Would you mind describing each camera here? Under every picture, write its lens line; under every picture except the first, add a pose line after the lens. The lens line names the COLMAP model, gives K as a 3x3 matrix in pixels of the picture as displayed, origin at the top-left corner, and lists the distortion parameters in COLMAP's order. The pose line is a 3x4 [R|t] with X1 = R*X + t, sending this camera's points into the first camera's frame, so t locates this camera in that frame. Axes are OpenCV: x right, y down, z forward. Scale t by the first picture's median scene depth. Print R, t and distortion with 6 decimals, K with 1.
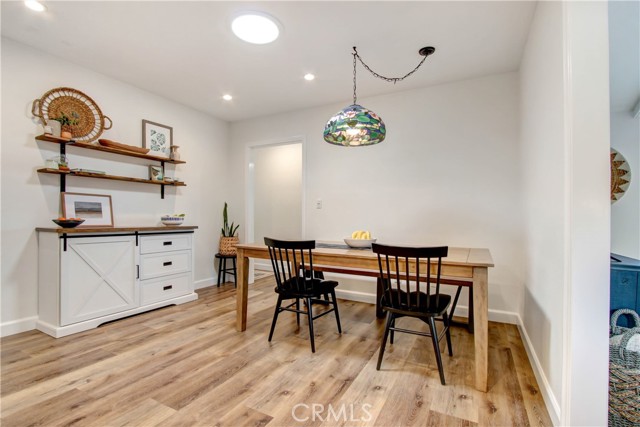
lens RADIAL K [[295.2, 0, 318.3], [0, 295.2, 219.7], [0, 0, 1]] dist [-0.016164, 0.000083]
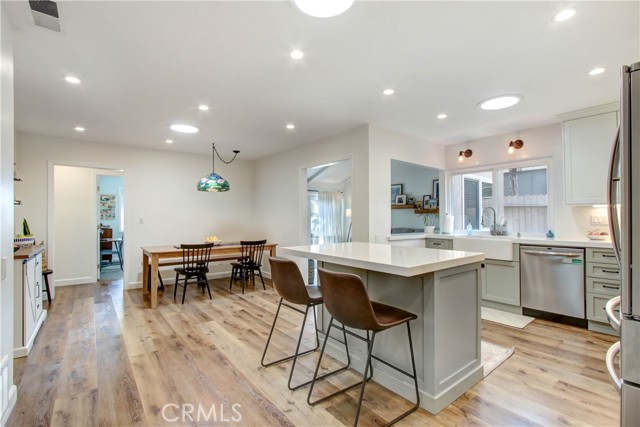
lens RADIAL K [[295.2, 0, 312.9], [0, 295.2, 216.6], [0, 0, 1]] dist [-0.016164, 0.000083]
pose [[0.420998, -0.013187, 0.906966, -1.712948], [0.015734, 0.999850, 0.007234, -0.125903], [-0.906925, 0.011225, 0.421142, -0.524335]]
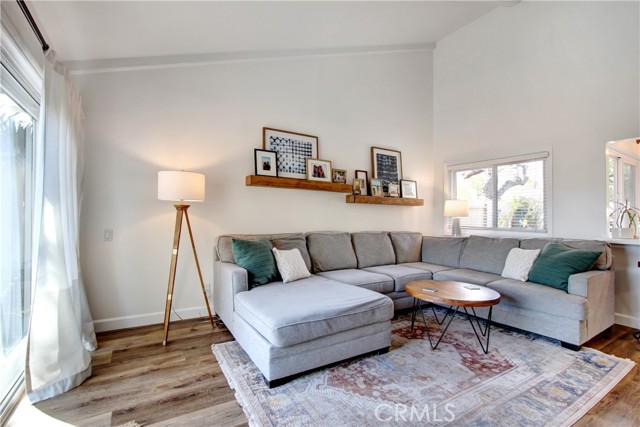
lens RADIAL K [[295.2, 0, 319.2], [0, 295.2, 215.5], [0, 0, 1]] dist [-0.016164, 0.000083]
pose [[-0.856333, -0.010022, 0.516327, 1.692518], [-0.017541, 0.999799, -0.009686, -0.003804], [-0.516126, -0.017352, -0.856337, 1.778972]]
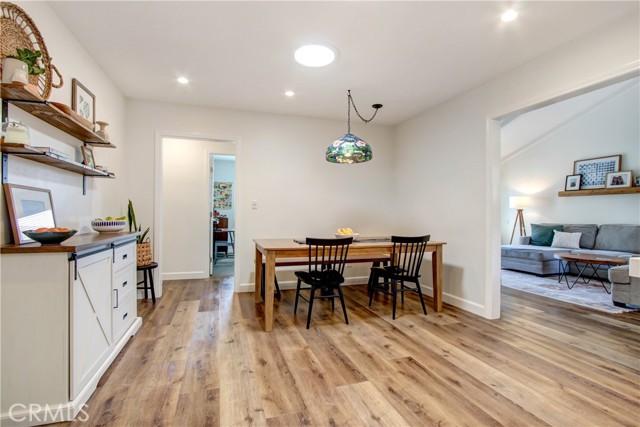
lens RADIAL K [[295.2, 0, 309.9], [0, 295.2, 215.2], [0, 0, 1]] dist [-0.016164, 0.000083]
pose [[0.709388, -0.013257, 0.704693, -1.167190], [0.008497, 0.999911, 0.010258, -0.046587], [-0.704767, -0.001289, 0.709438, 0.226072]]
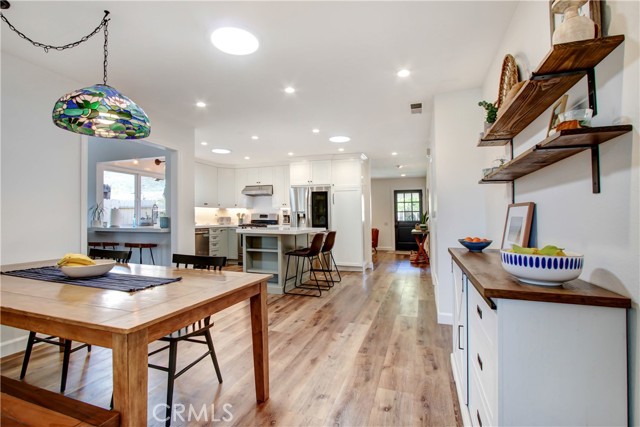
lens RADIAL K [[295.2, 0, 316.8], [0, 295.2, 217.5], [0, 0, 1]] dist [-0.016164, 0.000083]
pose [[-0.989453, -0.015830, -0.143984, -0.374900], [-0.016467, 0.999859, 0.003235, -0.077572], [0.143912, 0.005571, -0.989575, 2.266861]]
